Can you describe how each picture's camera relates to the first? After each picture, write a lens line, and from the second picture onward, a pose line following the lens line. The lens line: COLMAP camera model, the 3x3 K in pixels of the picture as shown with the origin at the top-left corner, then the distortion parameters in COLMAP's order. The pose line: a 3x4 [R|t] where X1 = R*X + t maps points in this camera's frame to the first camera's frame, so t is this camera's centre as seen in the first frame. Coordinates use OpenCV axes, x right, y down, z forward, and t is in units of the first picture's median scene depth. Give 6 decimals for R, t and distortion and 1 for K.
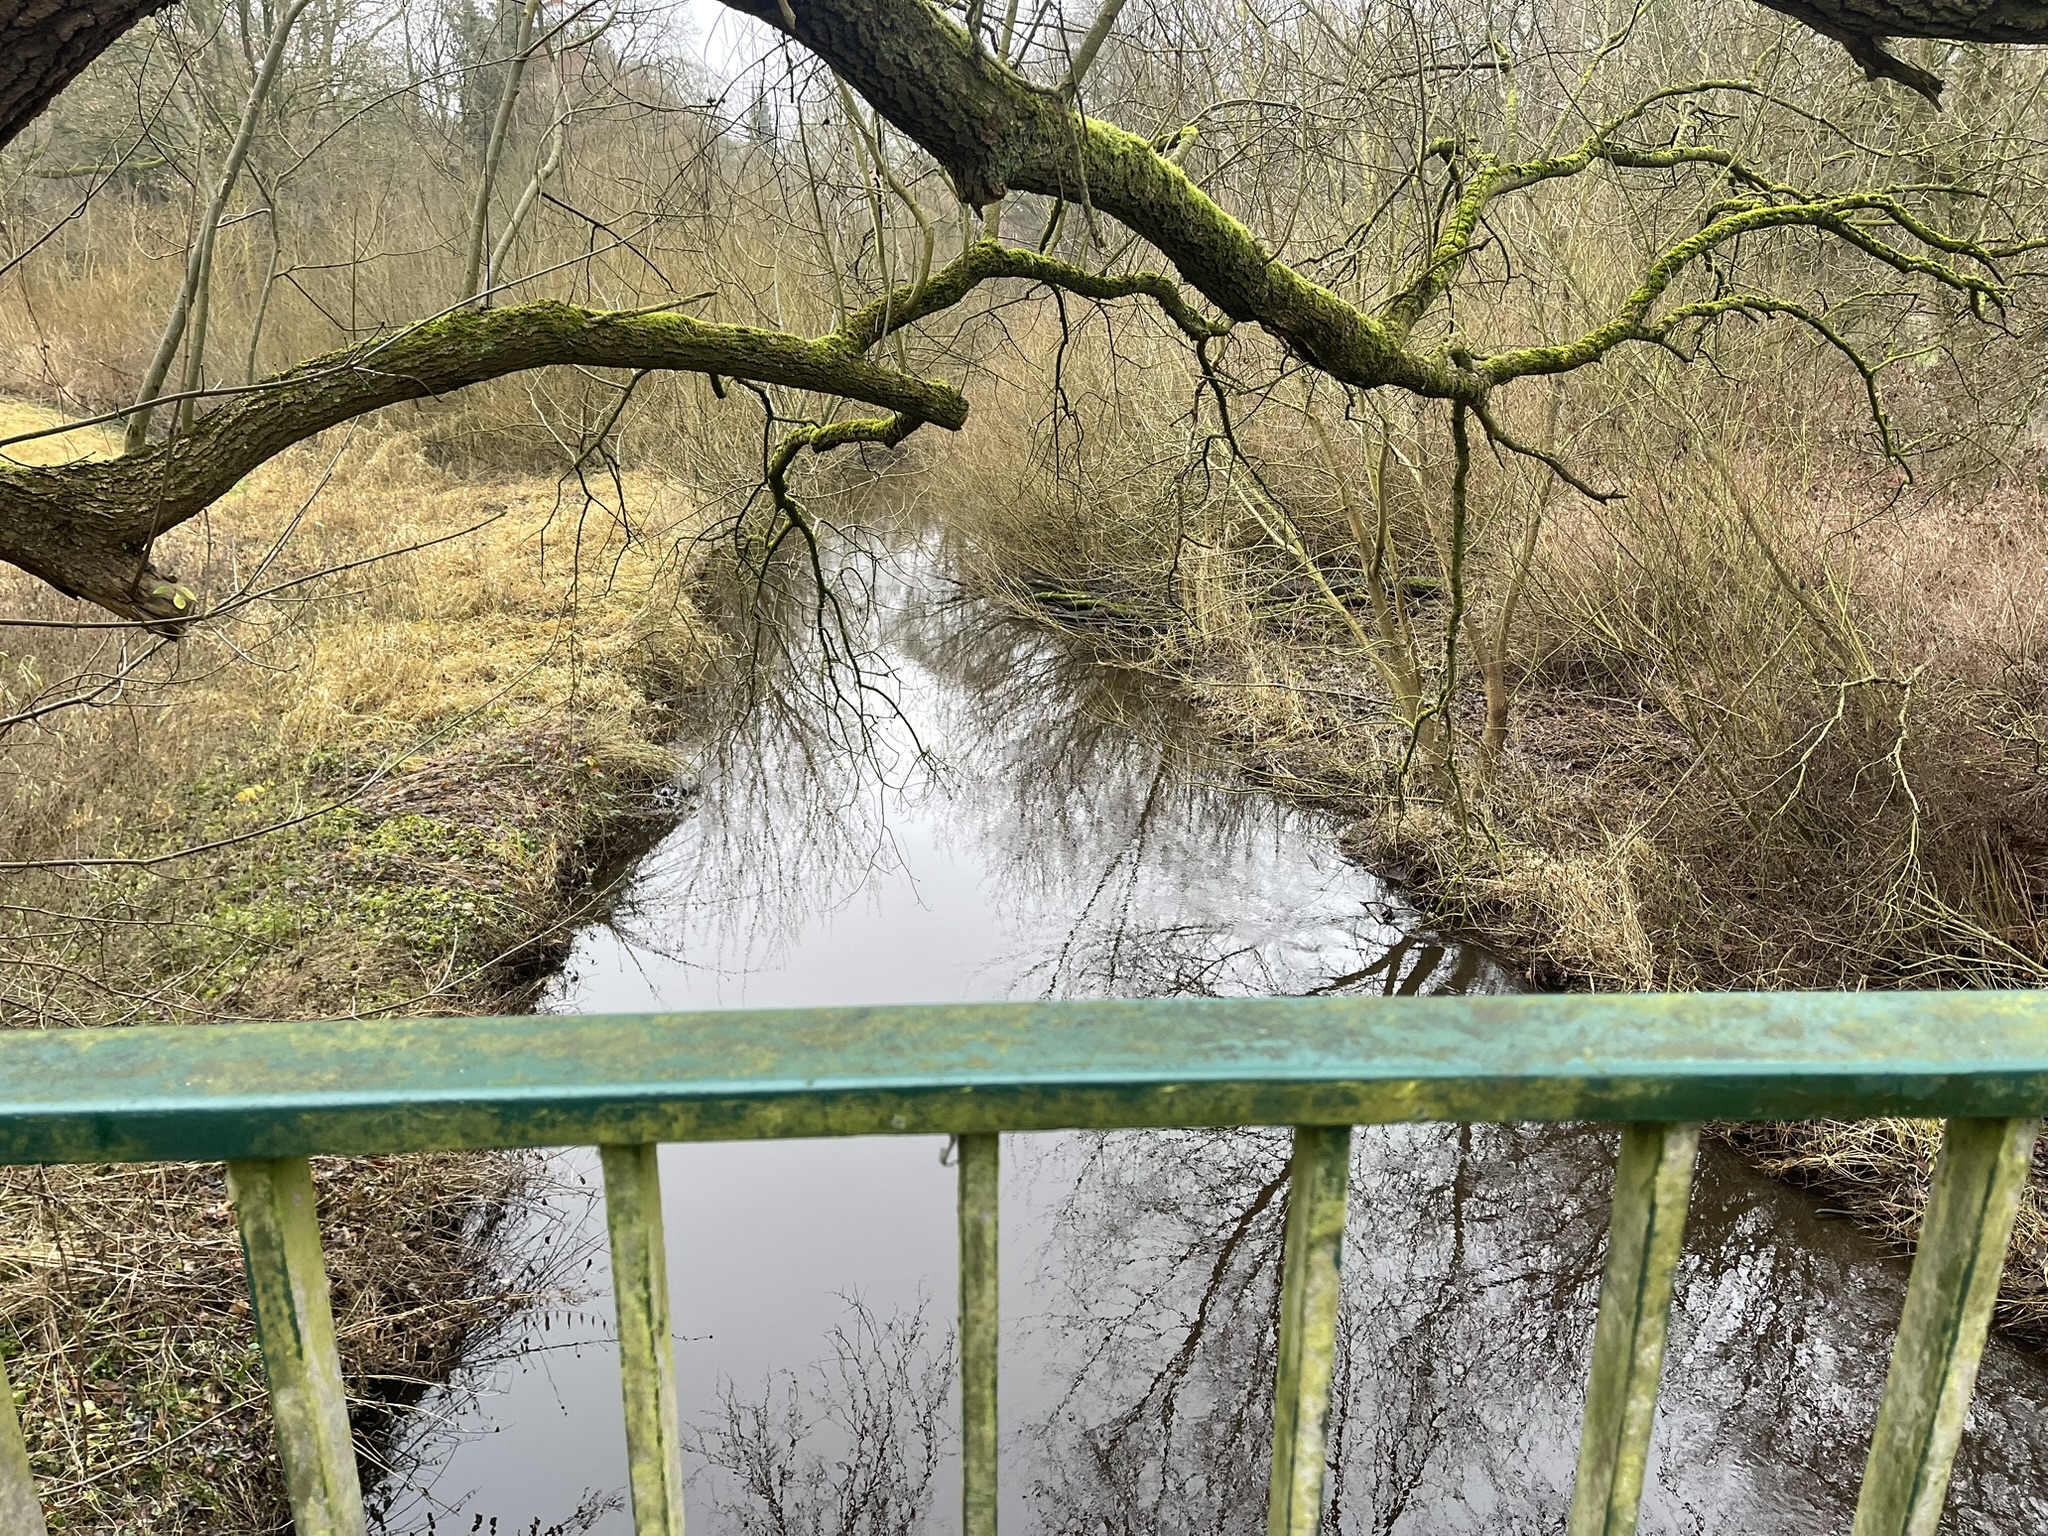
lens RADIAL K [[1515.0, 0, 1020.3], [0, 1515.0, 769.6], [0, 0, 1]] dist [0.041236, -0.053715]
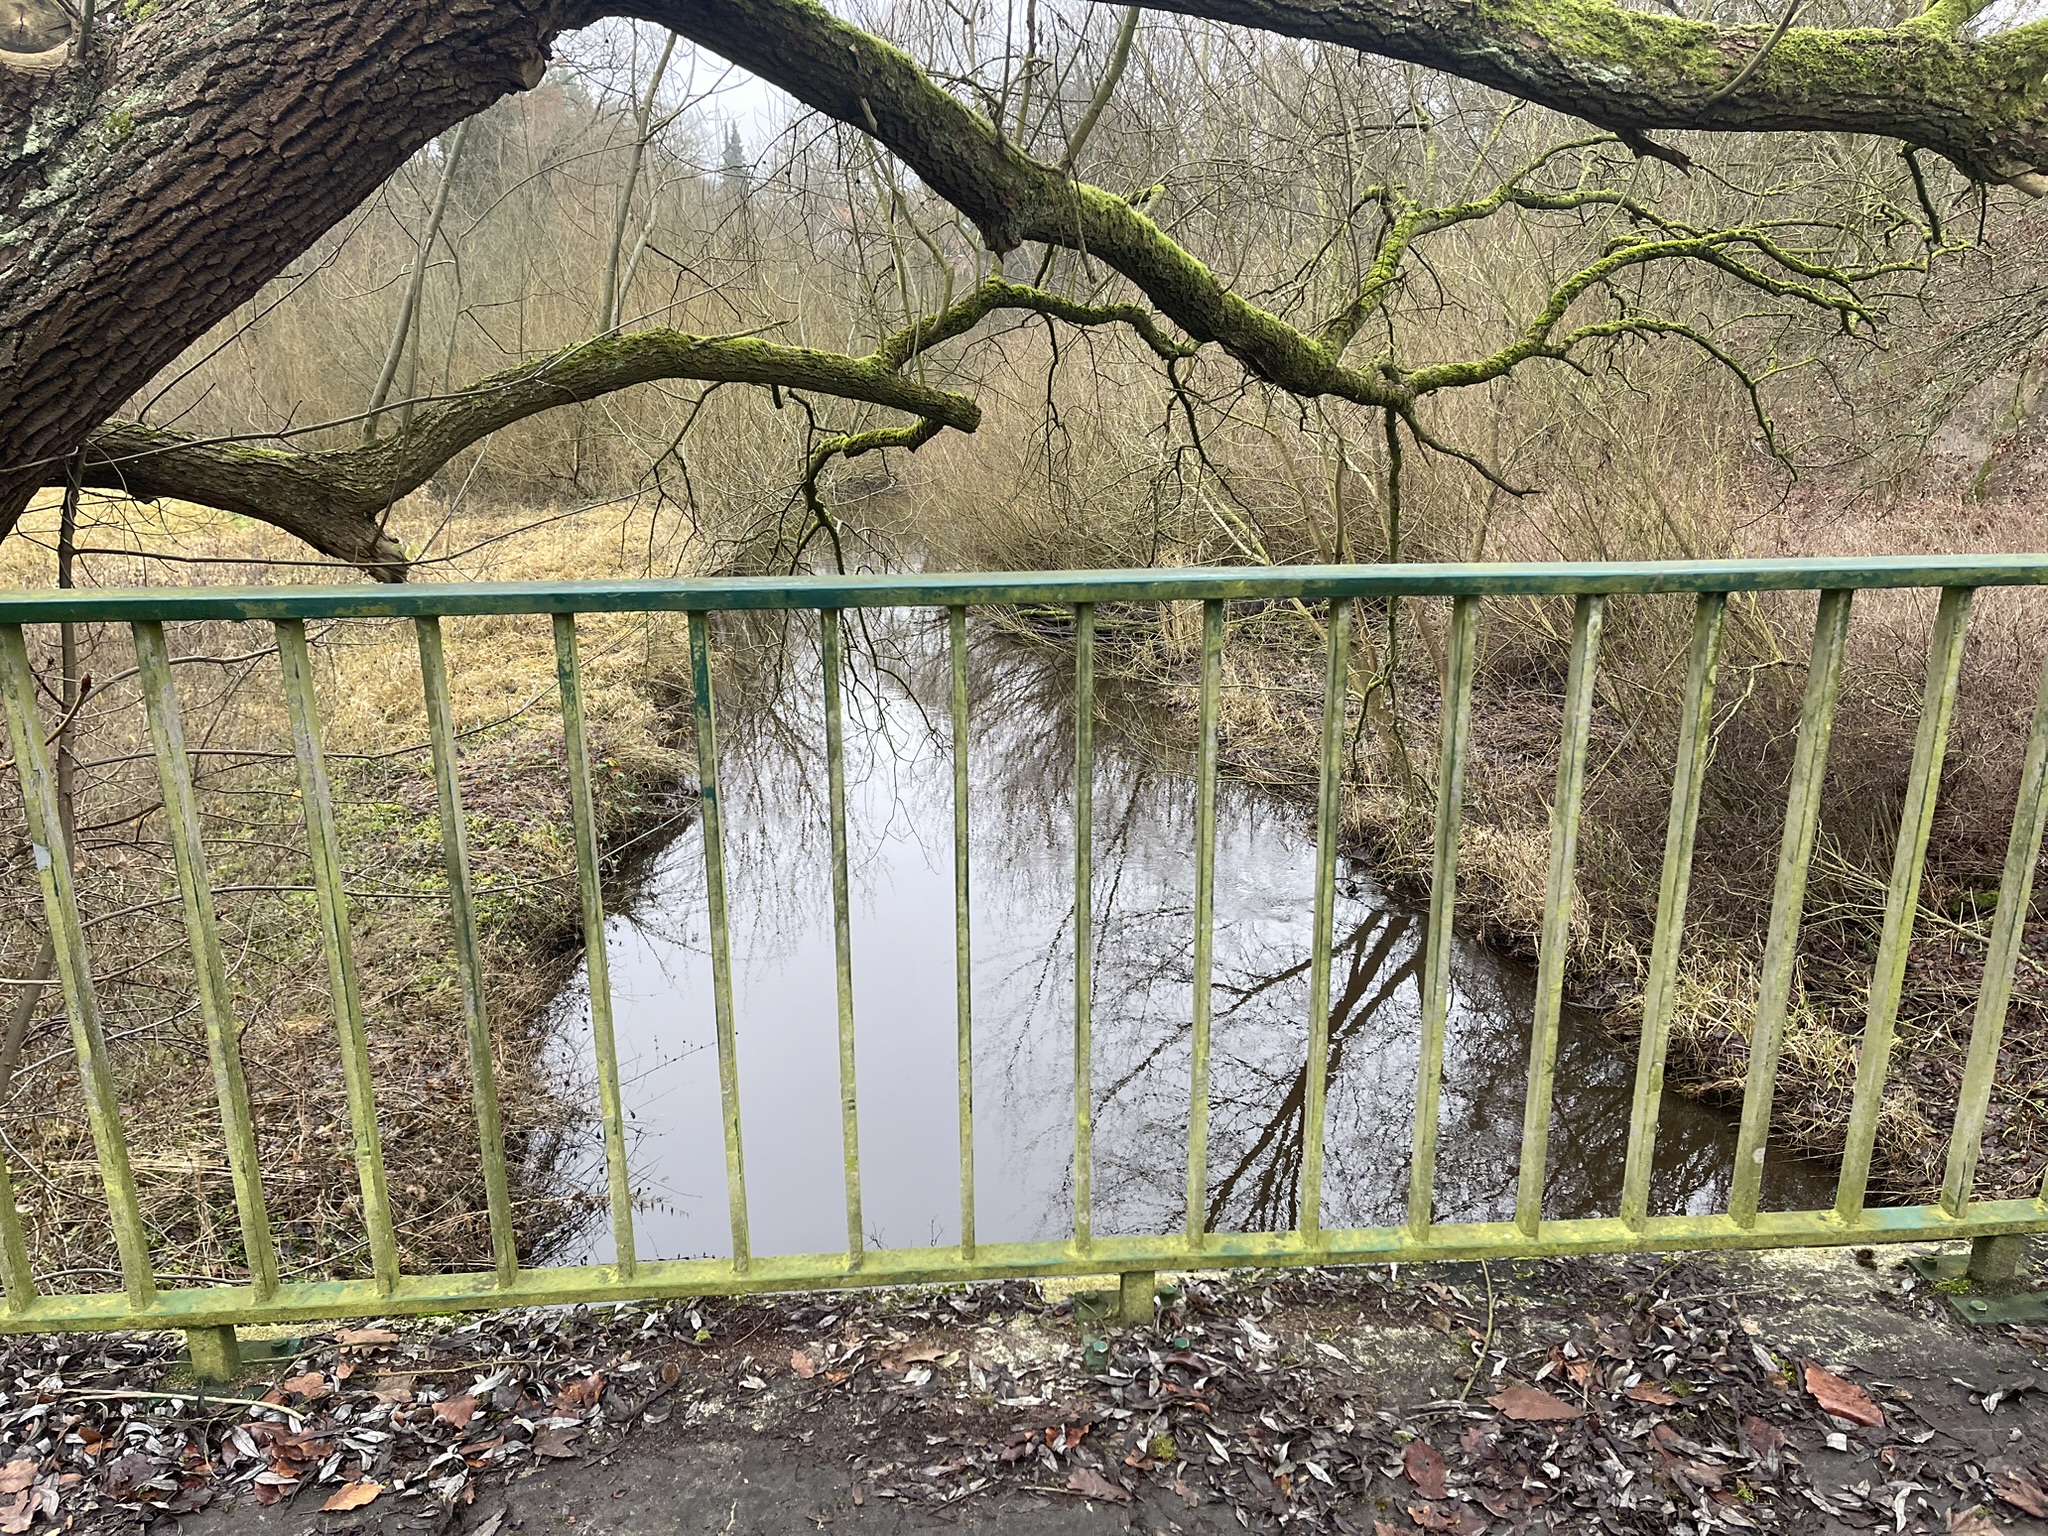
lens RADIAL K [[1515.0, 0, 1017.8], [0, 1515.0, 776.2], [0, 0, 1]] dist [0.041236, -0.053715]
pose [[0.999821, -0.014606, 0.012061, -0.015719], [0.014805, 0.999753, -0.016562, 0.048749], [-0.011816, 0.016738, 0.999790, -0.143910]]
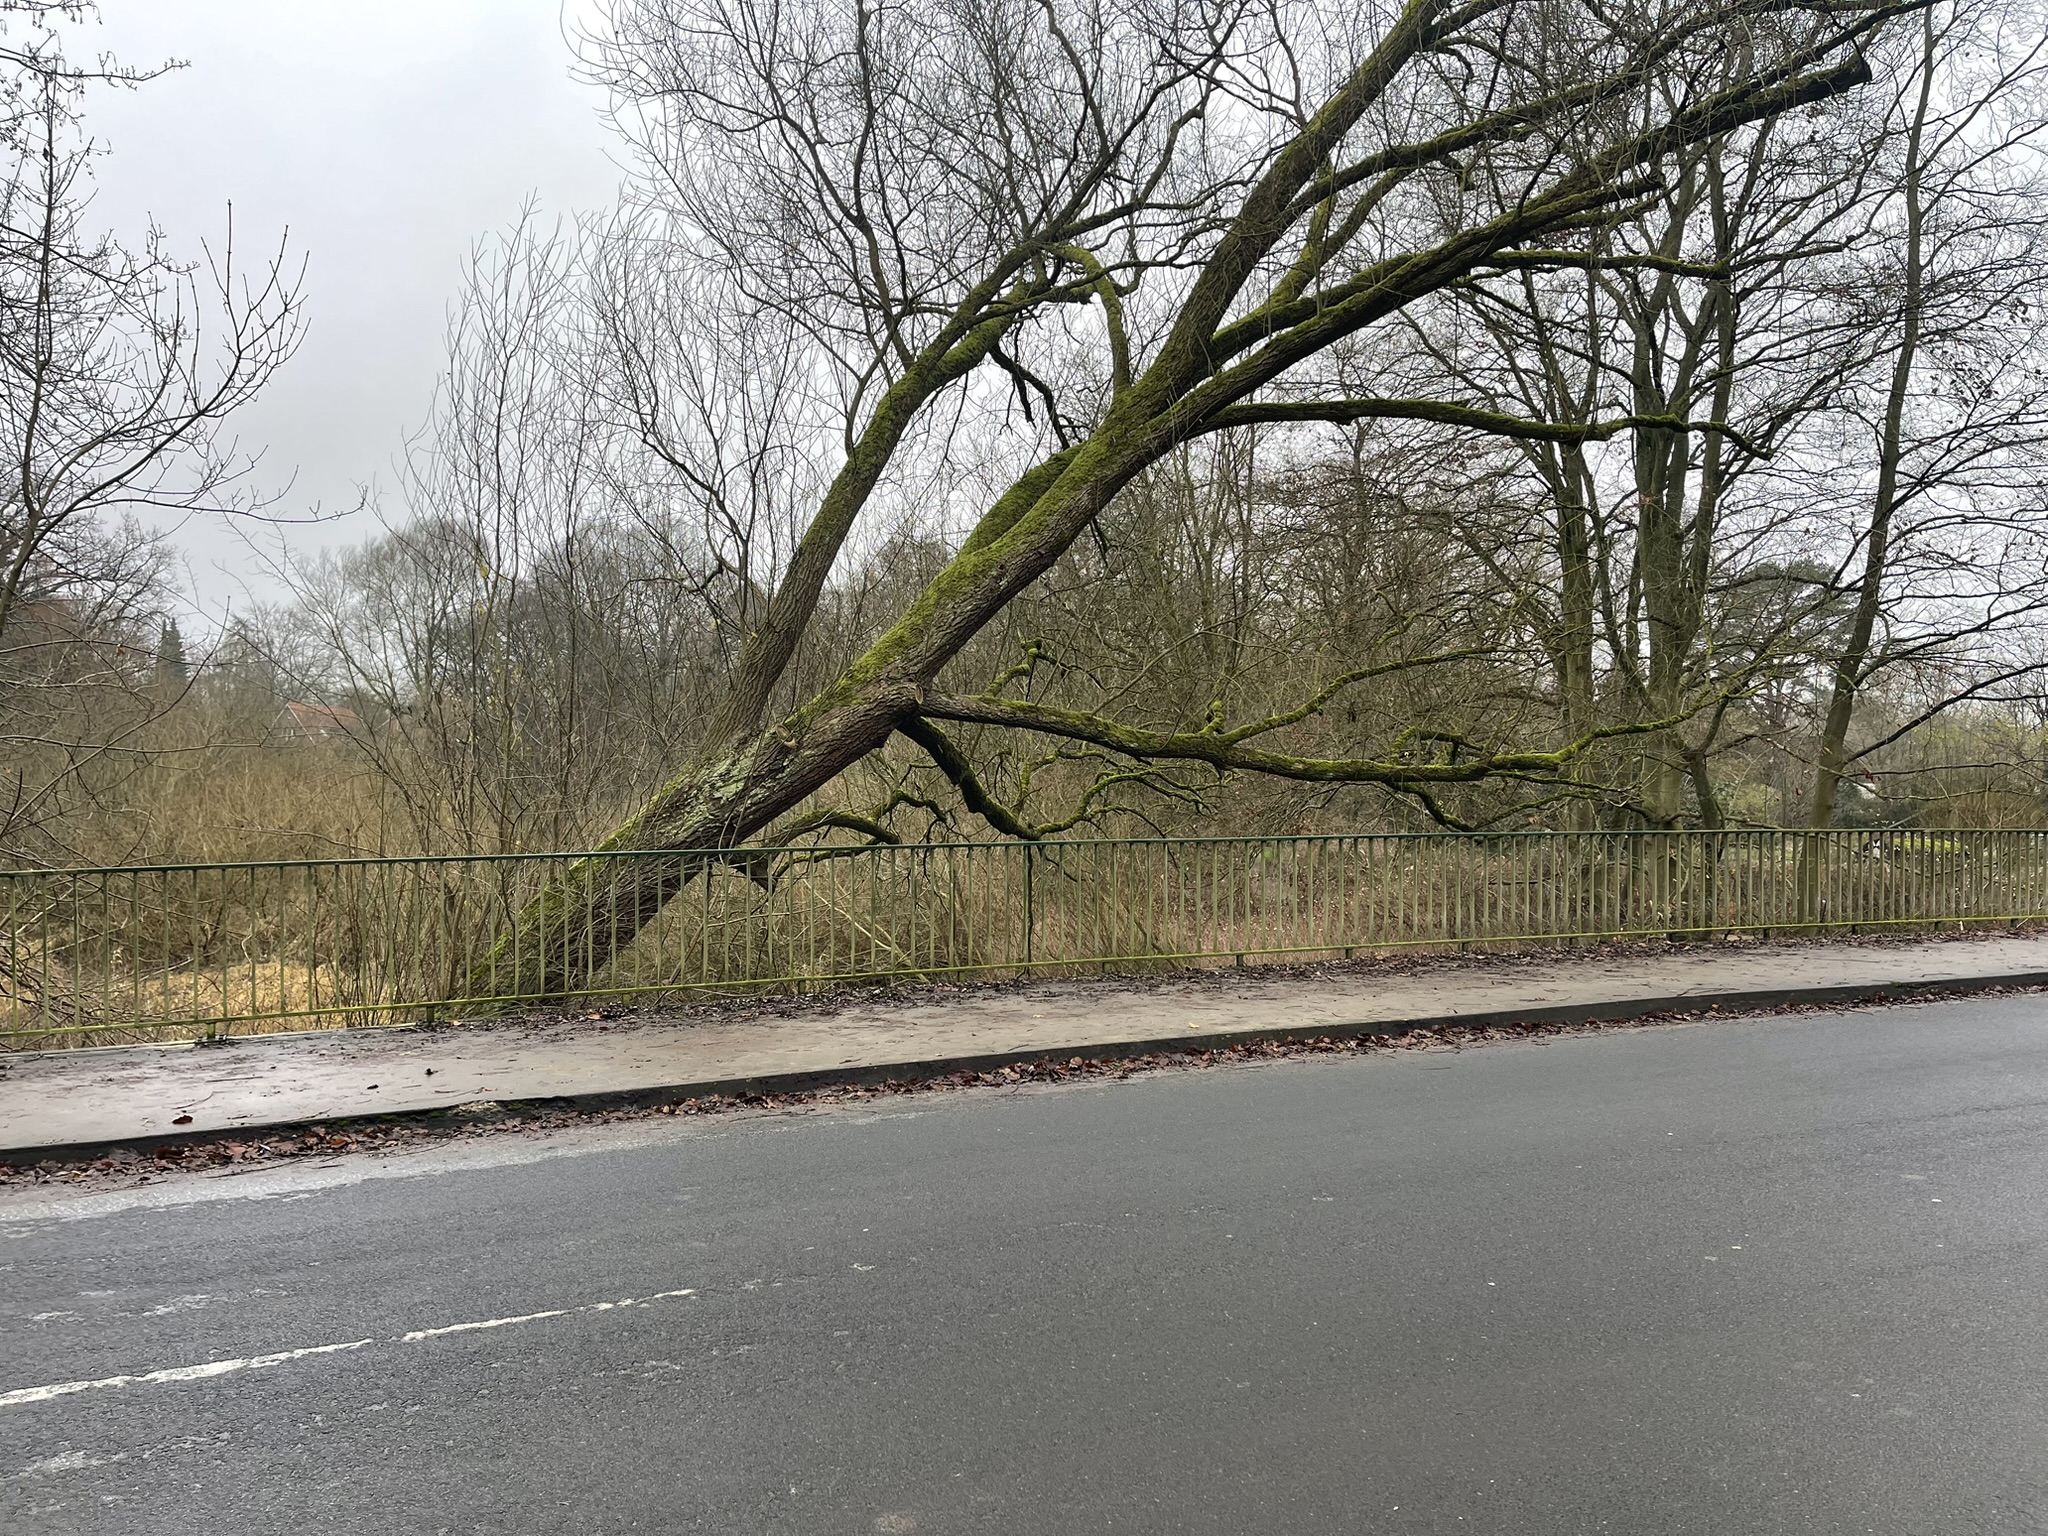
lens RADIAL K [[1515.0, 0, 1021.9], [0, 1515.0, 767.6], [0, 0, 1]] dist [0.041236, -0.053715]
pose [[0.930266, 0.001851, 0.366881, -0.622634], [0.118802, 0.944589, -0.306001, 0.400569], [-0.347118, 0.328249, 0.878500, -1.237953]]
